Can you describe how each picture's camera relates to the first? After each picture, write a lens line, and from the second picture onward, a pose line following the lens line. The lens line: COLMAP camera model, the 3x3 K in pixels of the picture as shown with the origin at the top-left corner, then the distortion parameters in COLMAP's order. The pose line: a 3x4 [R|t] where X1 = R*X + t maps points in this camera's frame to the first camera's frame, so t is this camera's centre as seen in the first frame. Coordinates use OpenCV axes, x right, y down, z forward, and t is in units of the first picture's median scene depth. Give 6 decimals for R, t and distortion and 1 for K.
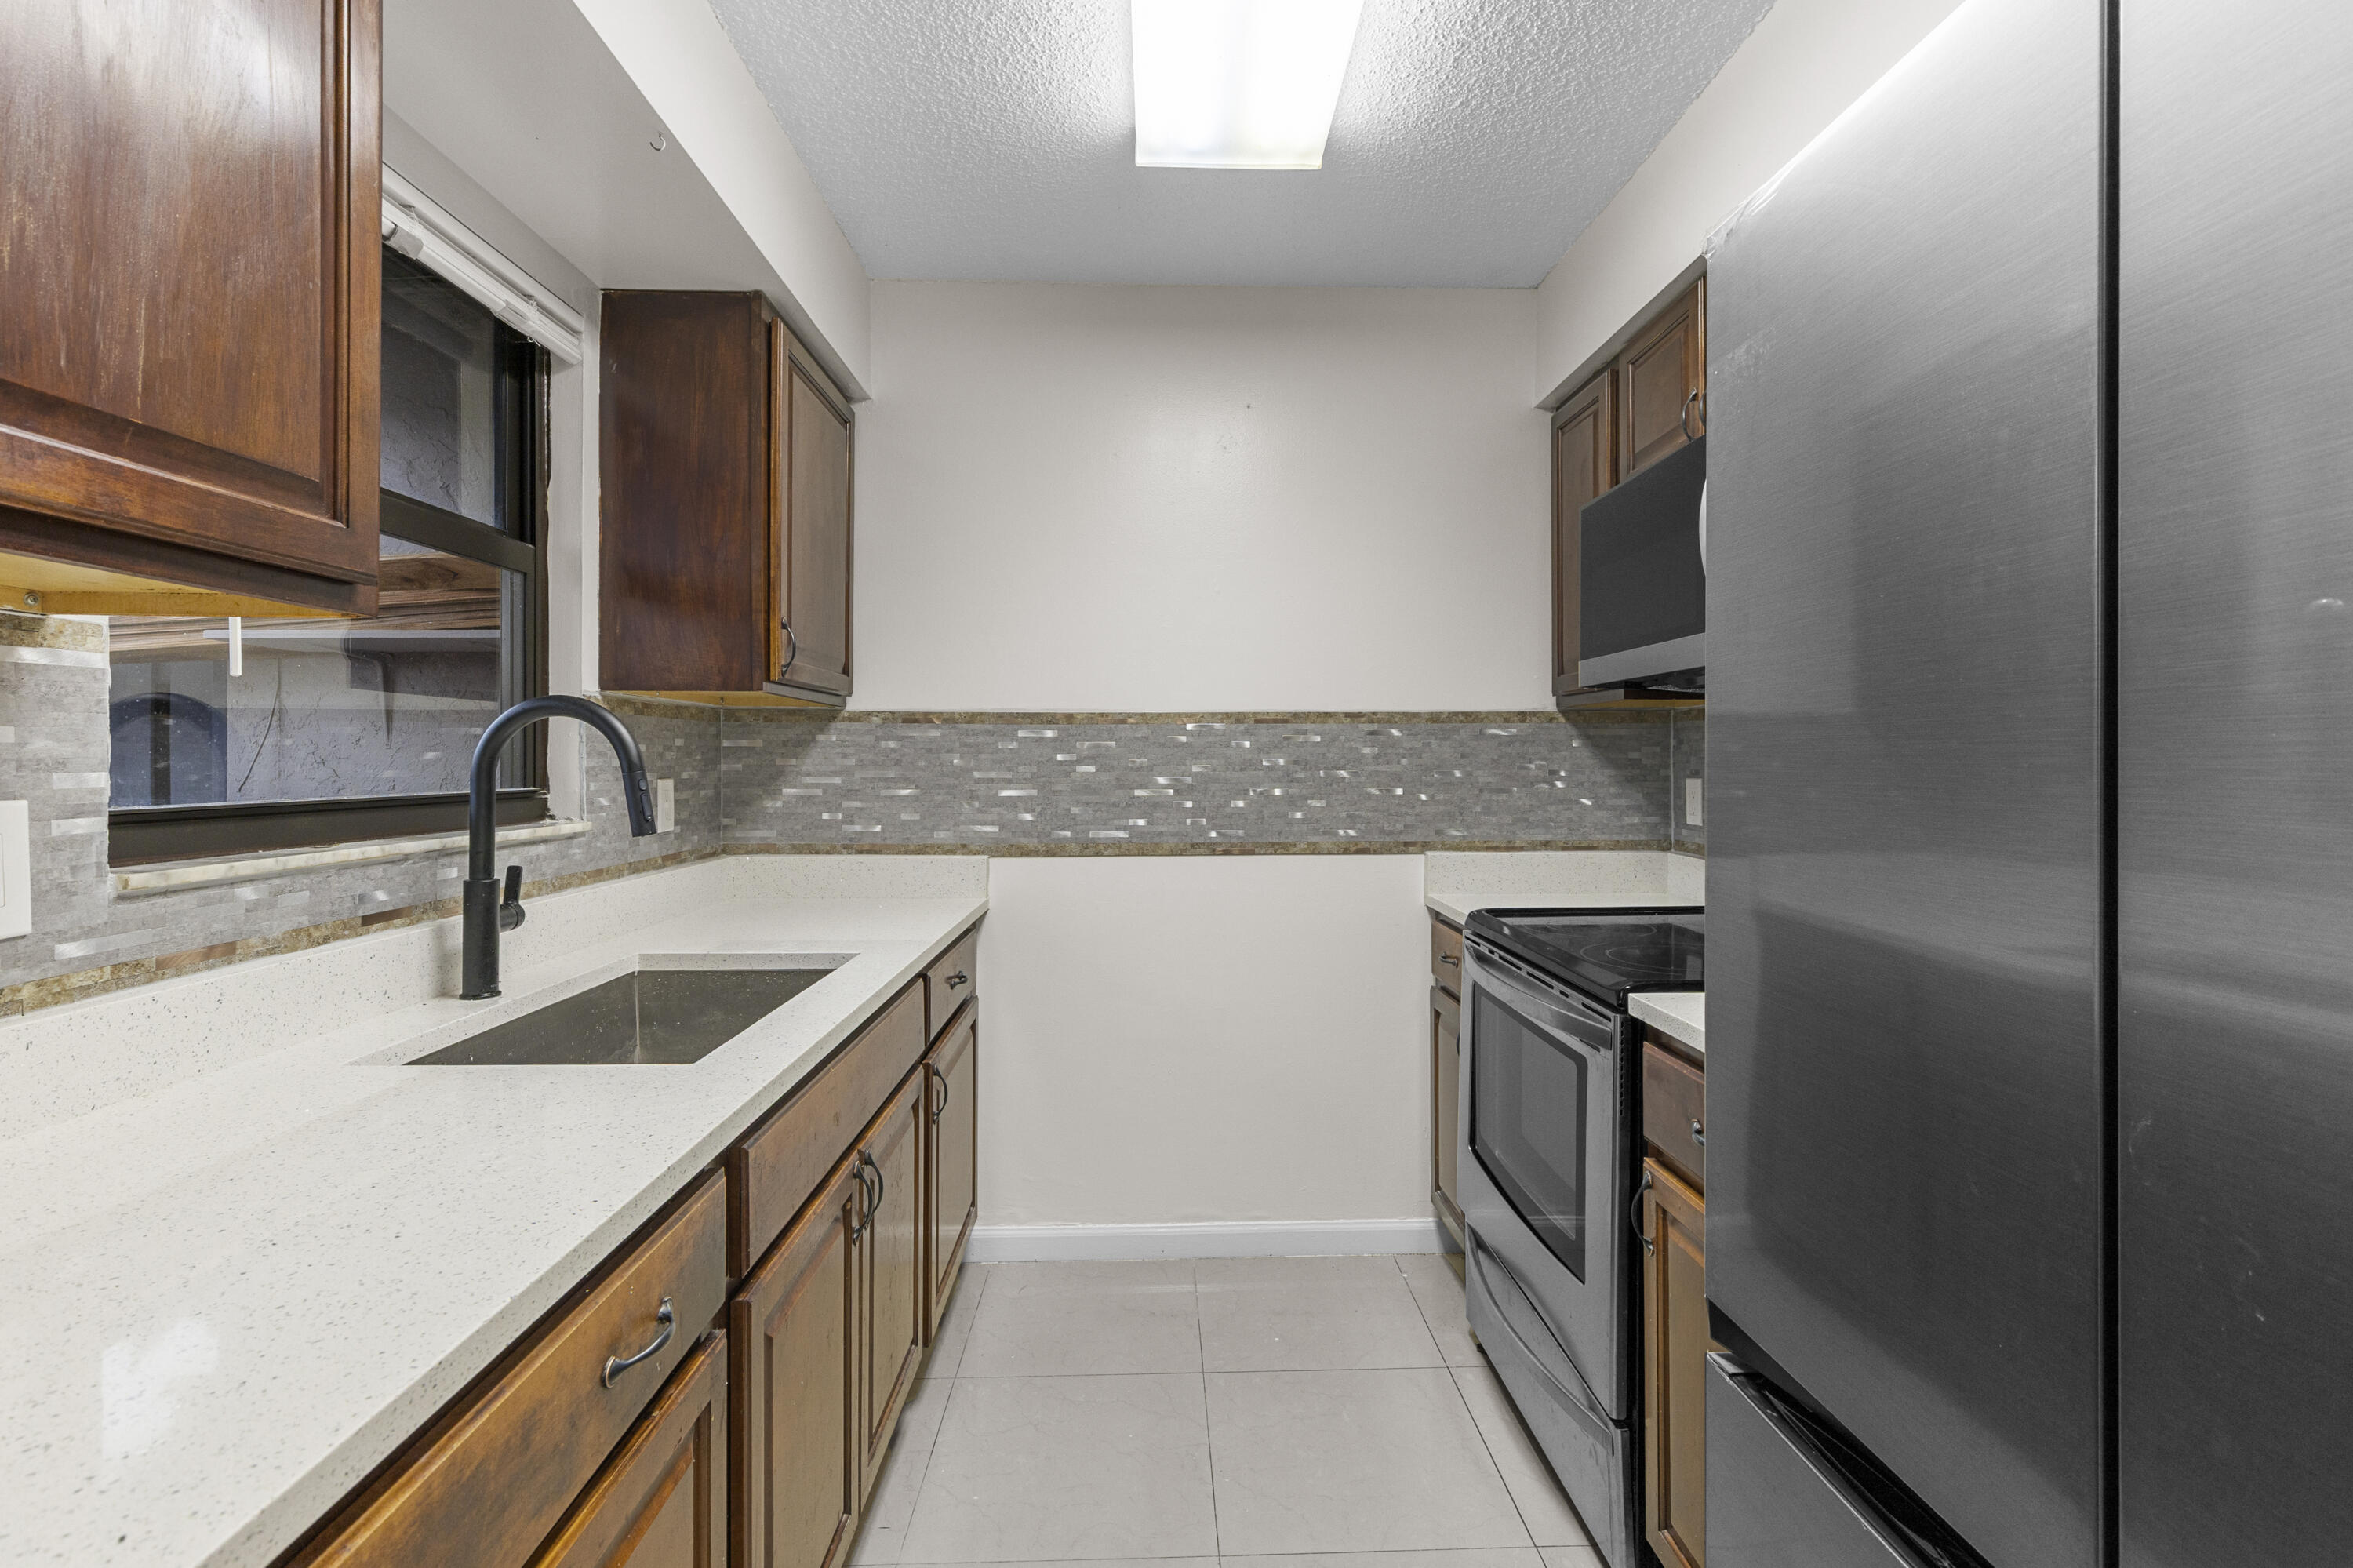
lens RADIAL K [[1074.1, 0, 1188.0], [0, 1074.1, 772.1], [0, 0, 1]] dist [0.005402, -0.000486]
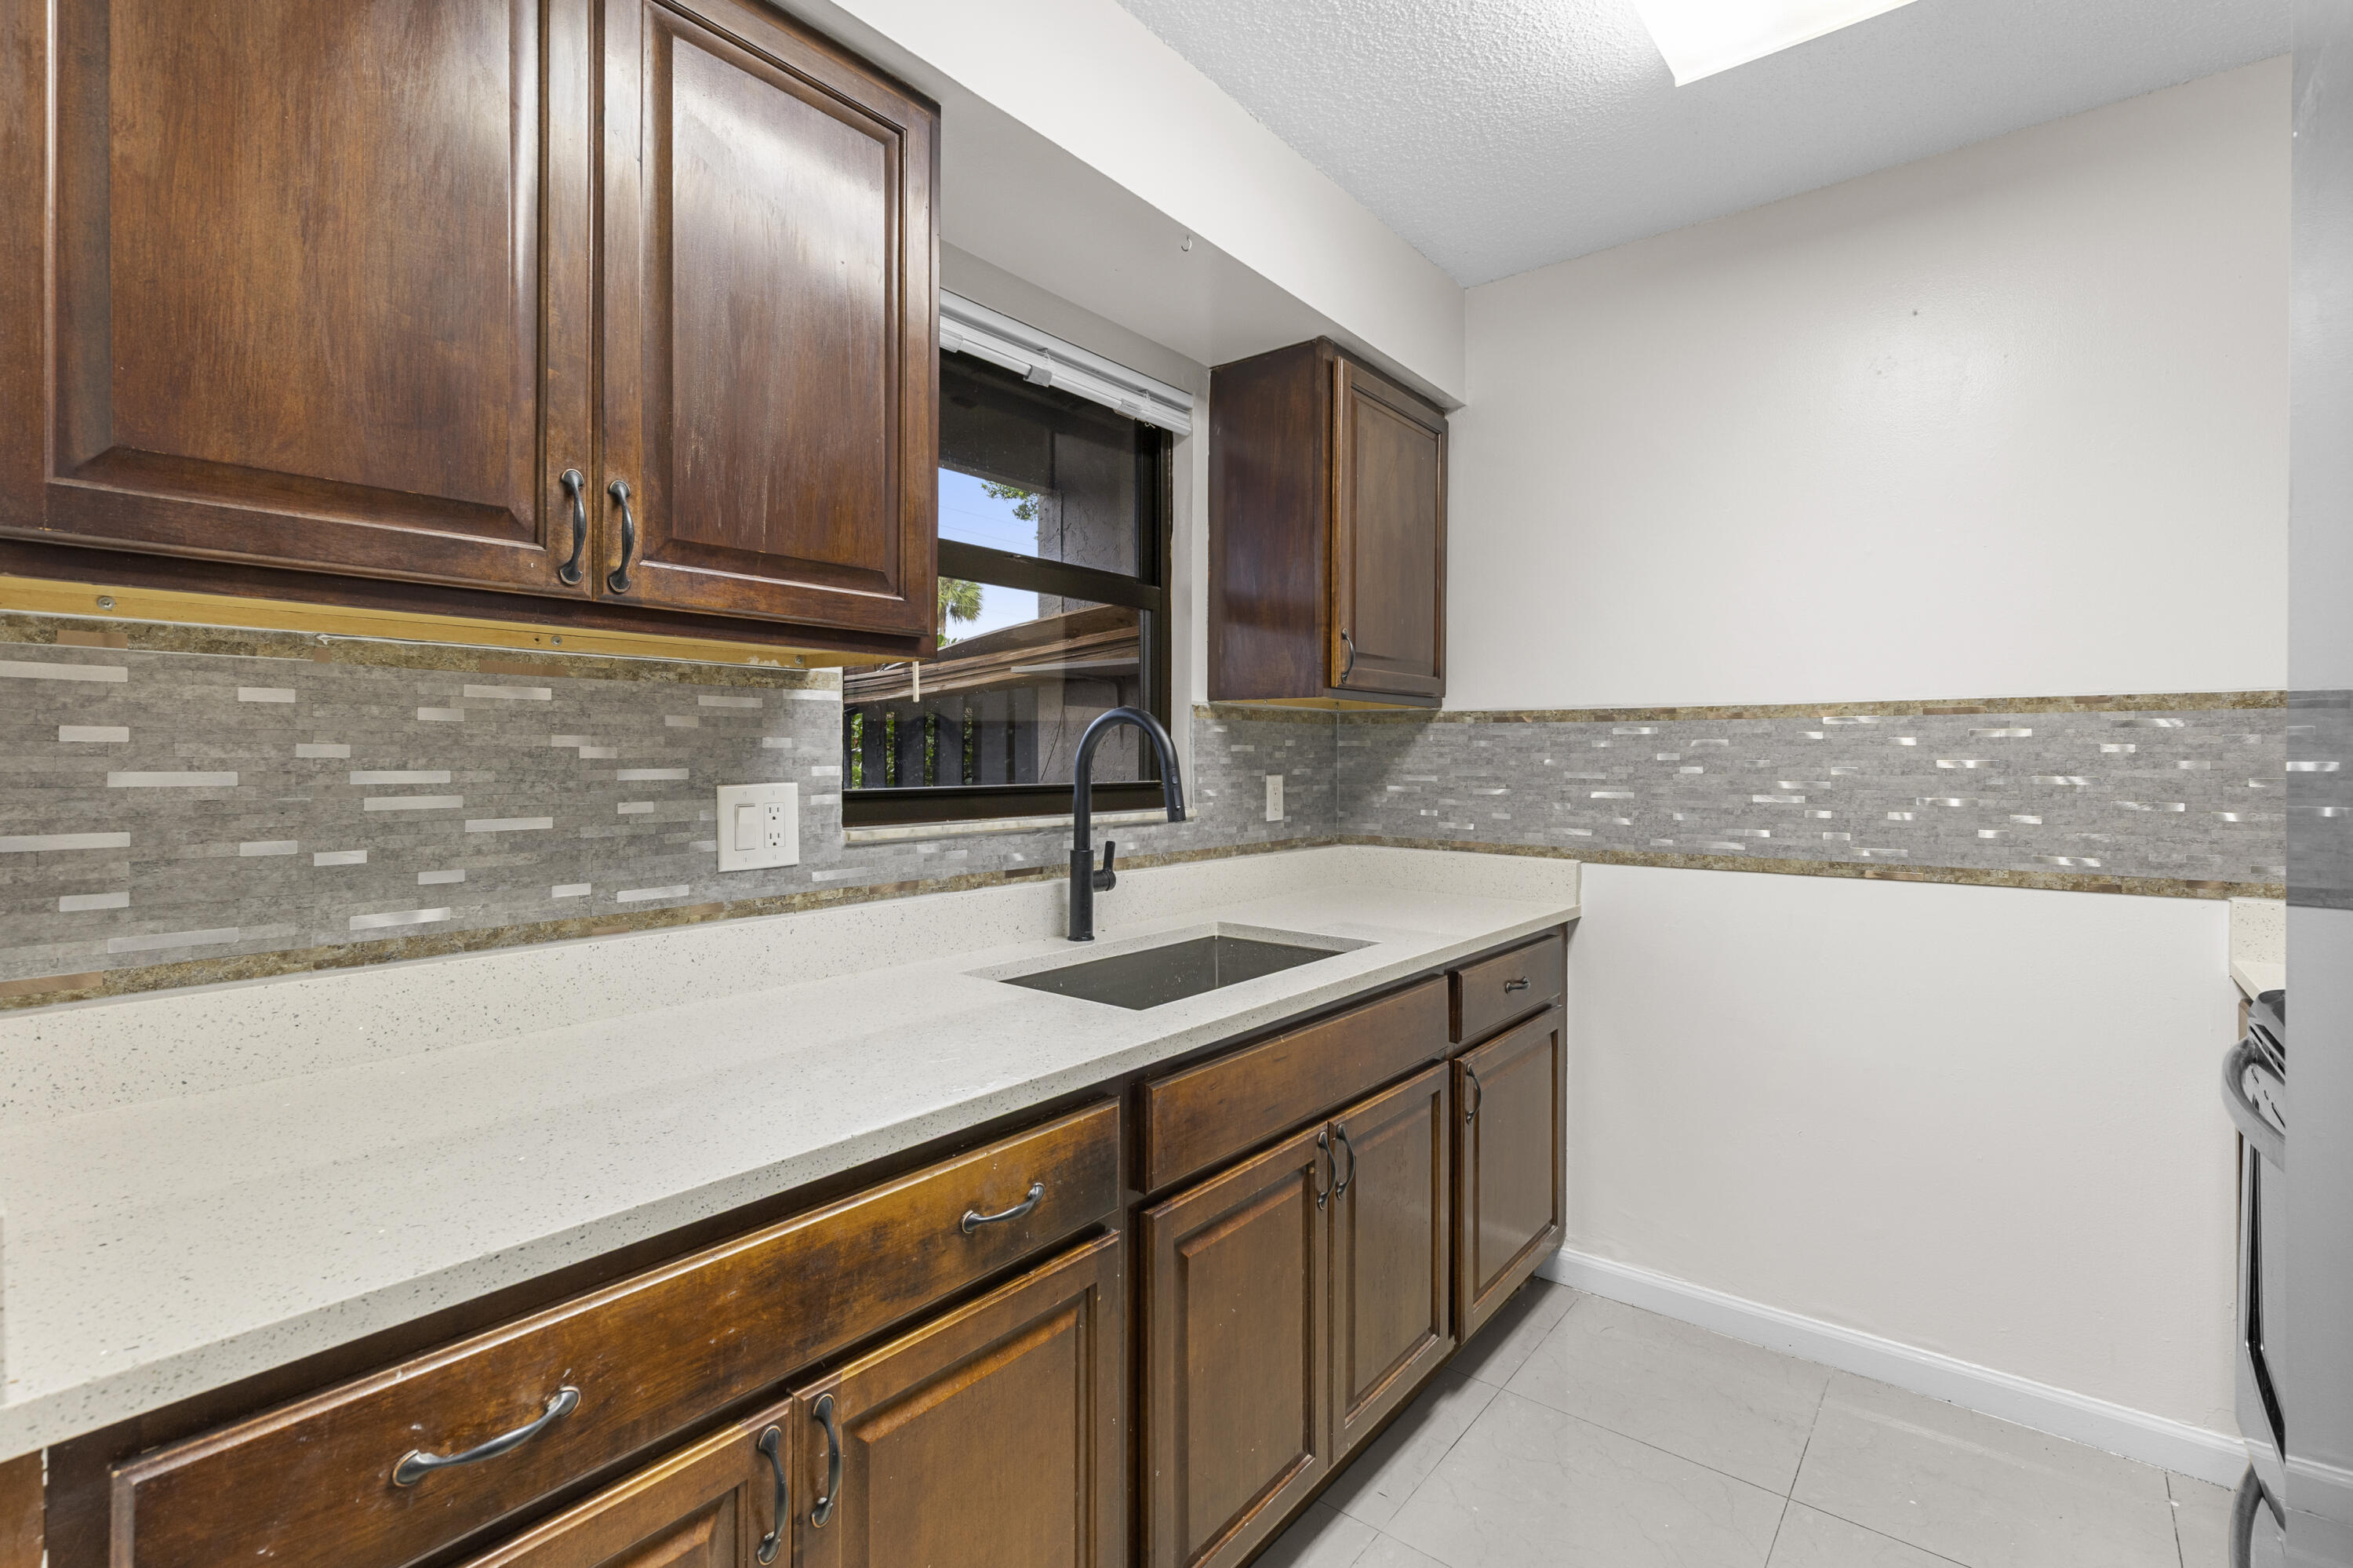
lens RADIAL K [[1074.1, 0, 1186.2], [0, 1074.1, 767.3], [0, 0, 1]] dist [0.005402, -0.000486]
pose [[0.761693, 0.008926, -0.647876, 0.188402], [-0.010533, 0.999944, 0.001393, -0.002557], [0.647852, 0.005763, 0.761744, 0.058435]]
